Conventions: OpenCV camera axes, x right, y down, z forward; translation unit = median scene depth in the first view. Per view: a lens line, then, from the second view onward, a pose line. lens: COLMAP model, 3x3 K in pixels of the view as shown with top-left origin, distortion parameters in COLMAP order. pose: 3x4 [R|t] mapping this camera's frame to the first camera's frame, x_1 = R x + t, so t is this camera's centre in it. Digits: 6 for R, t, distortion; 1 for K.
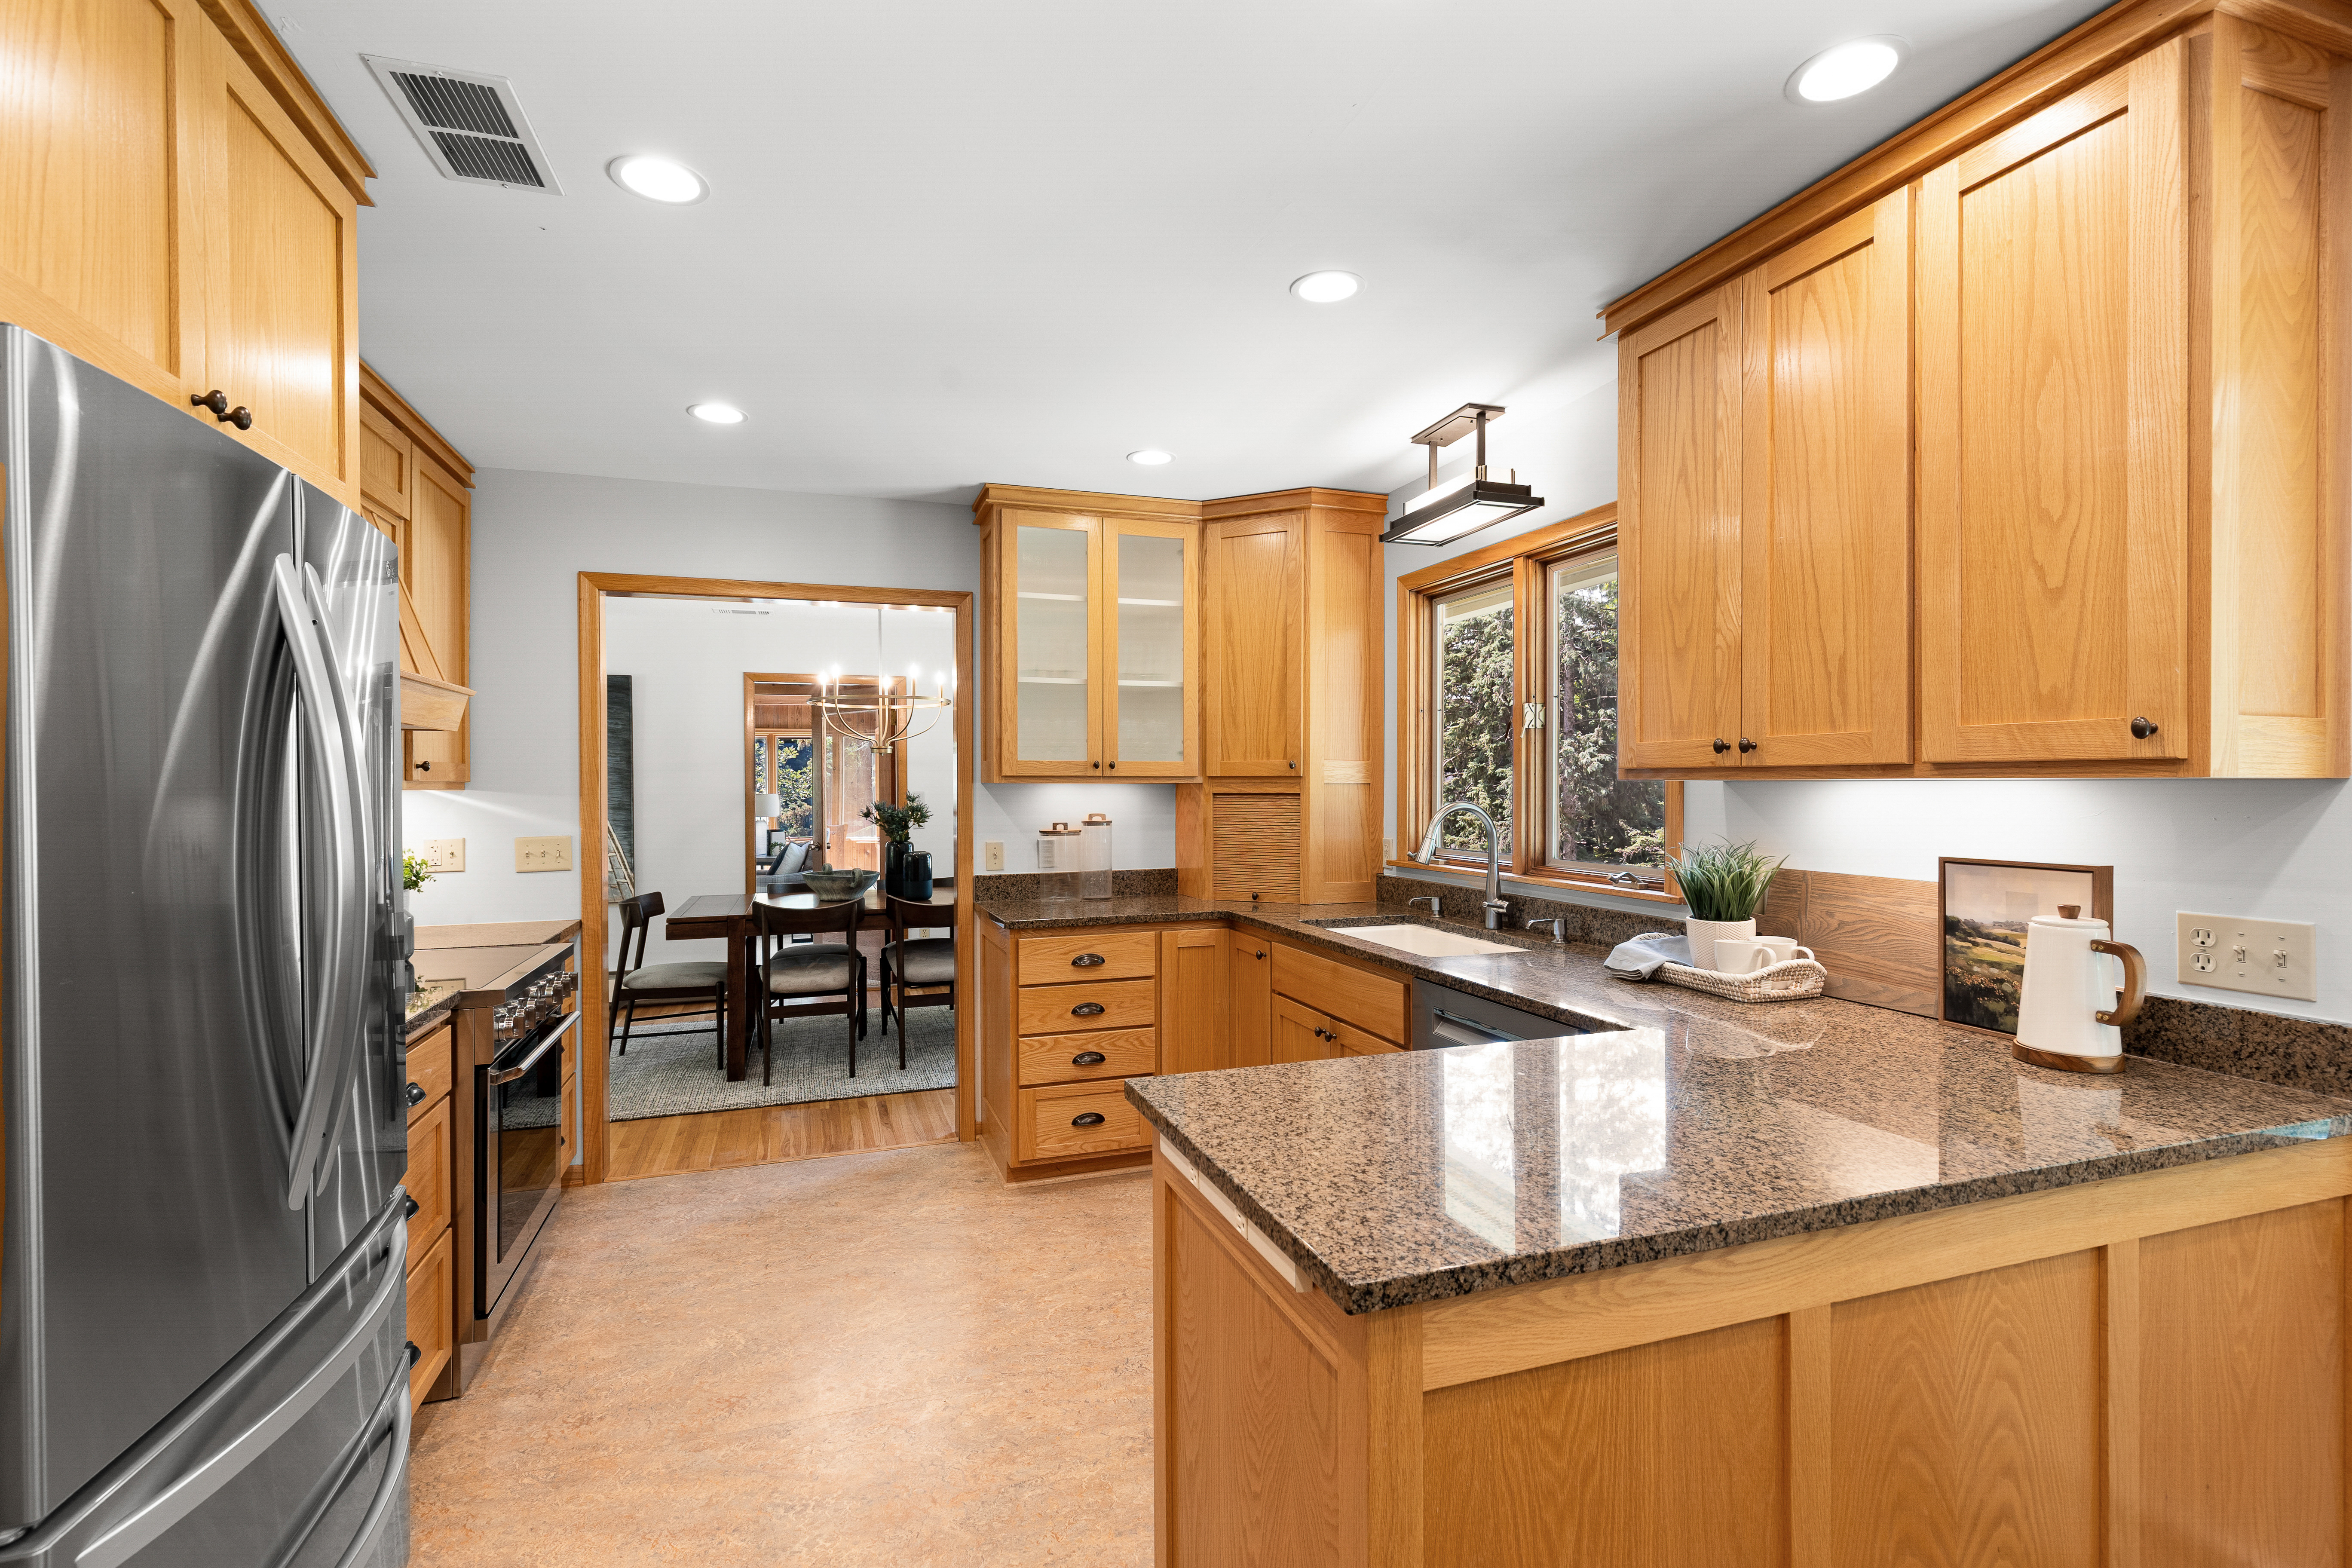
lens RADIAL K [[1072.7, 0, 1161.4], [0, 1072.7, 779.7], [0, 0, 1]] dist [0.011076, -0.004393]
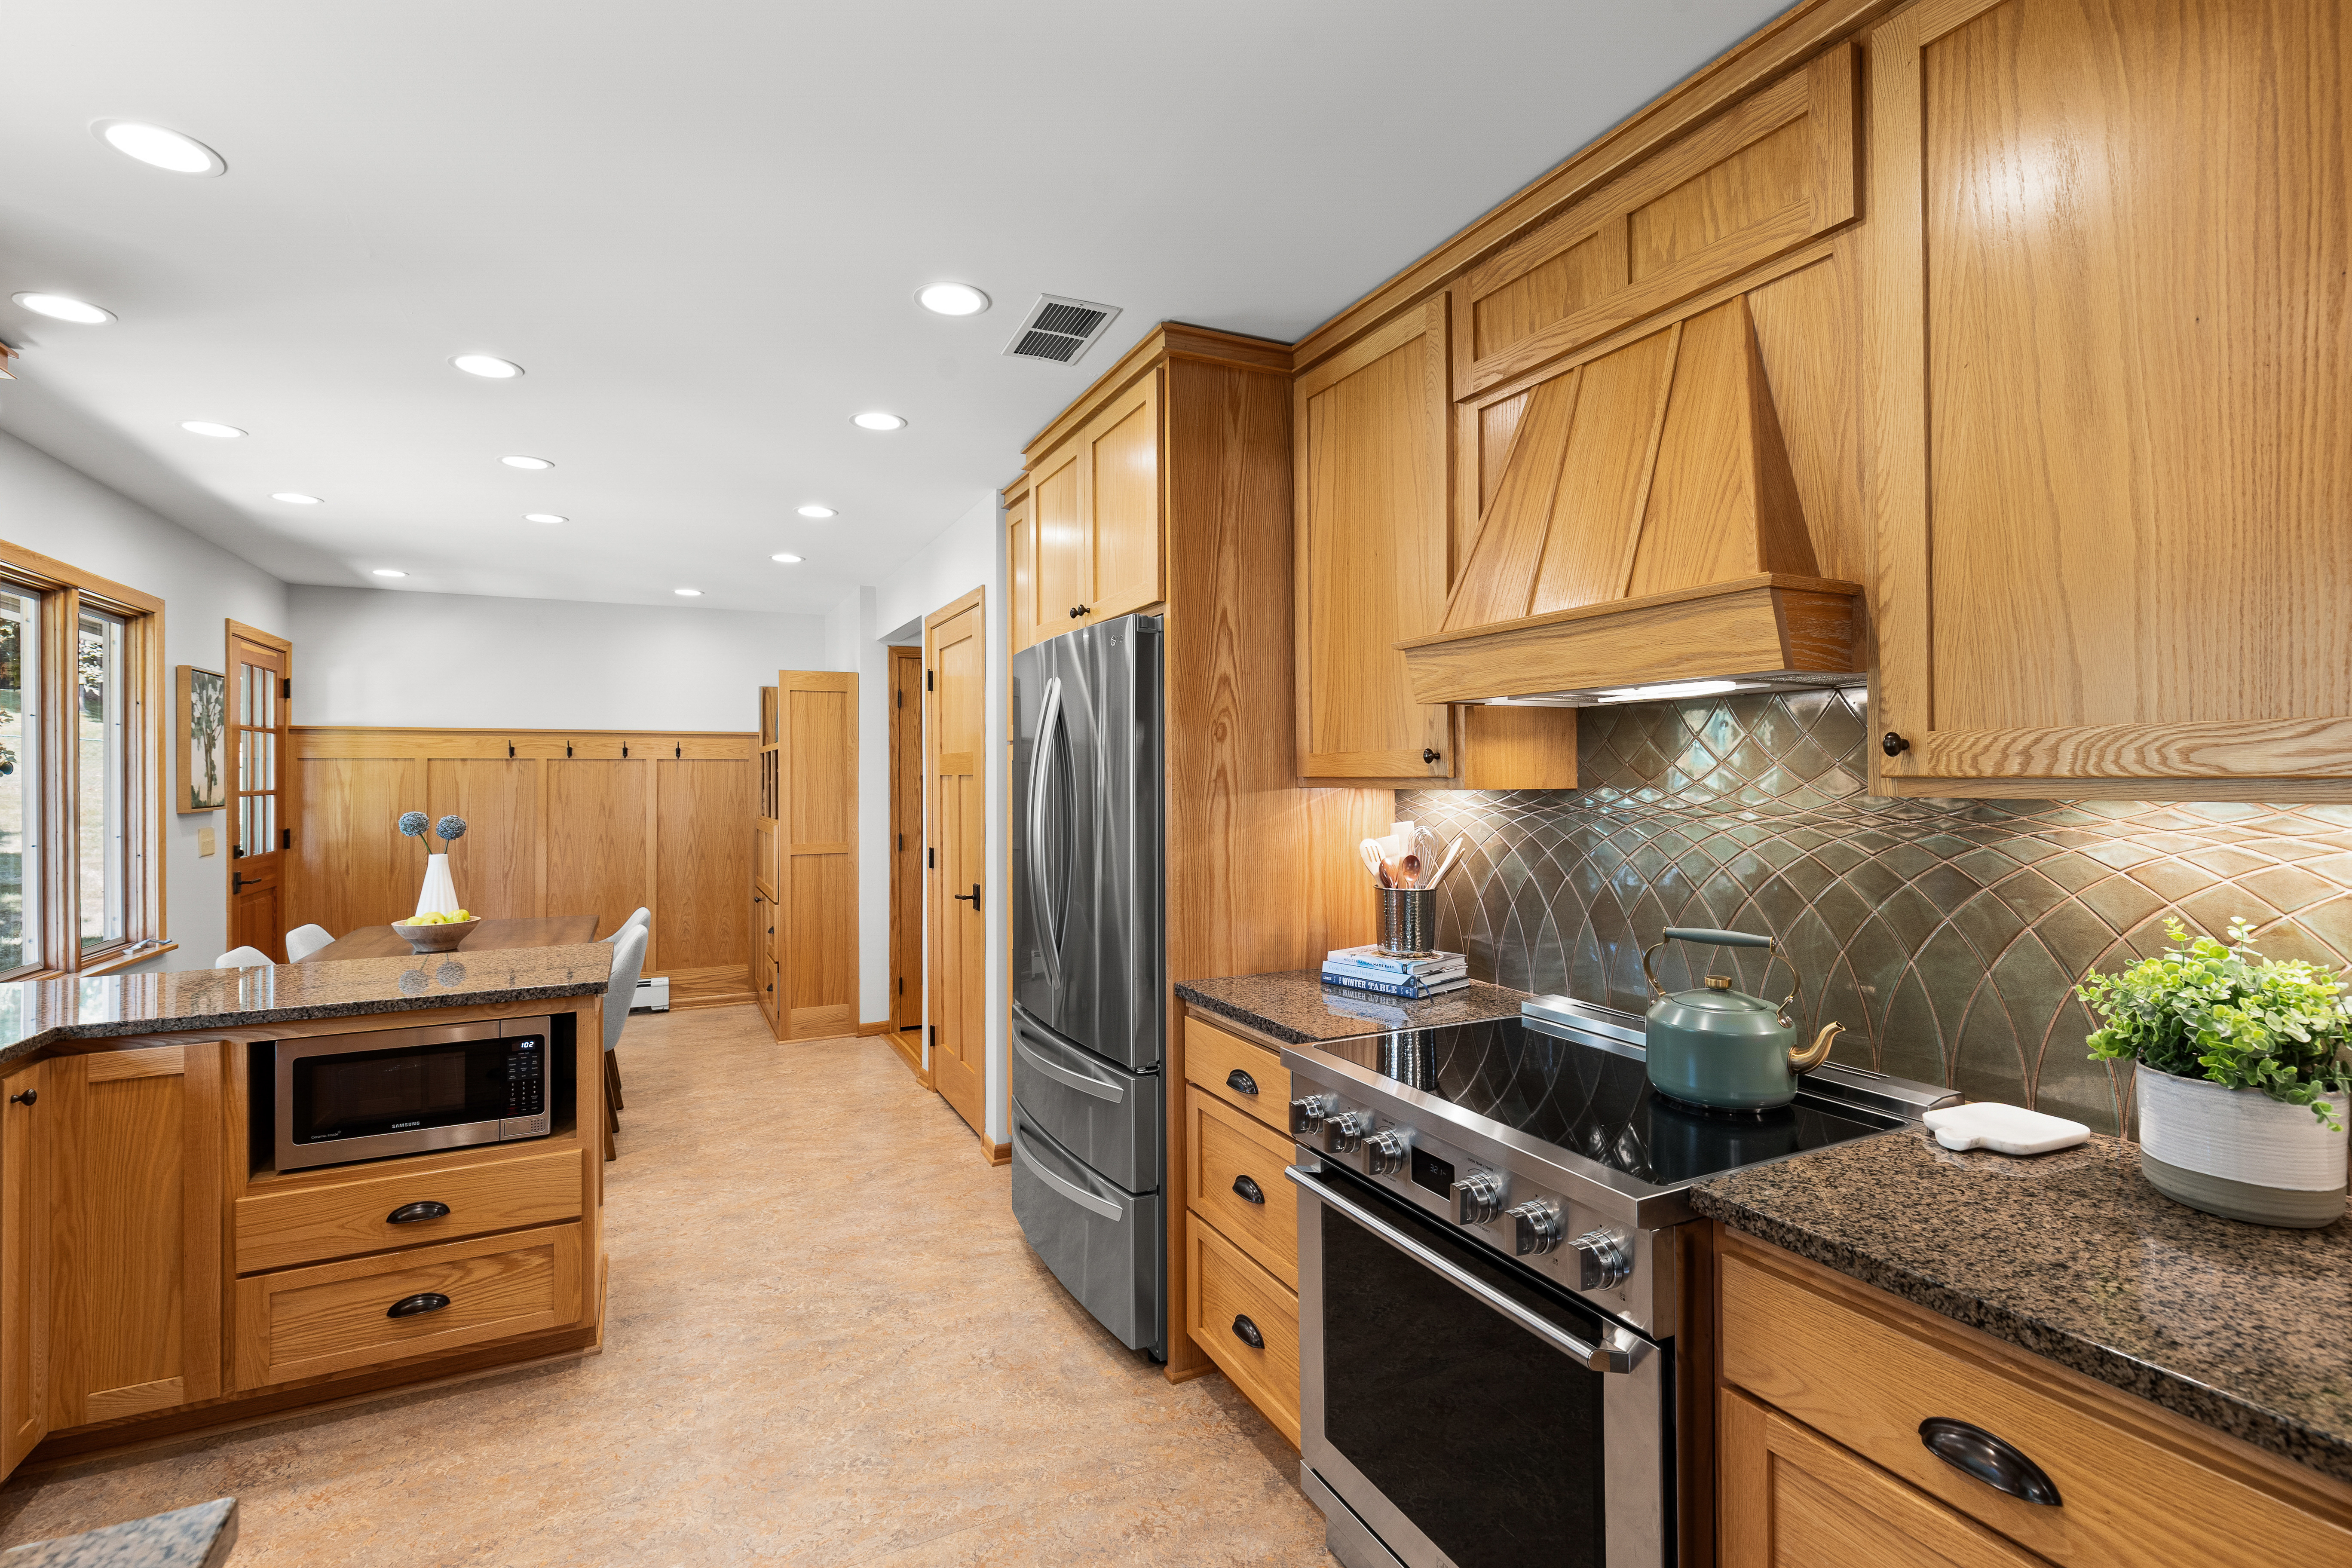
lens RADIAL K [[1072.7, 0, 1158.7], [0, 1072.7, 771.6], [0, 0, 1]] dist [0.011076, -0.004393]
pose [[-0.992911, 0.013075, -0.118137, -0.275299], [0.013779, 0.999892, -0.005142, -0.002832], [0.118057, -0.006733, -0.992984, 1.125896]]
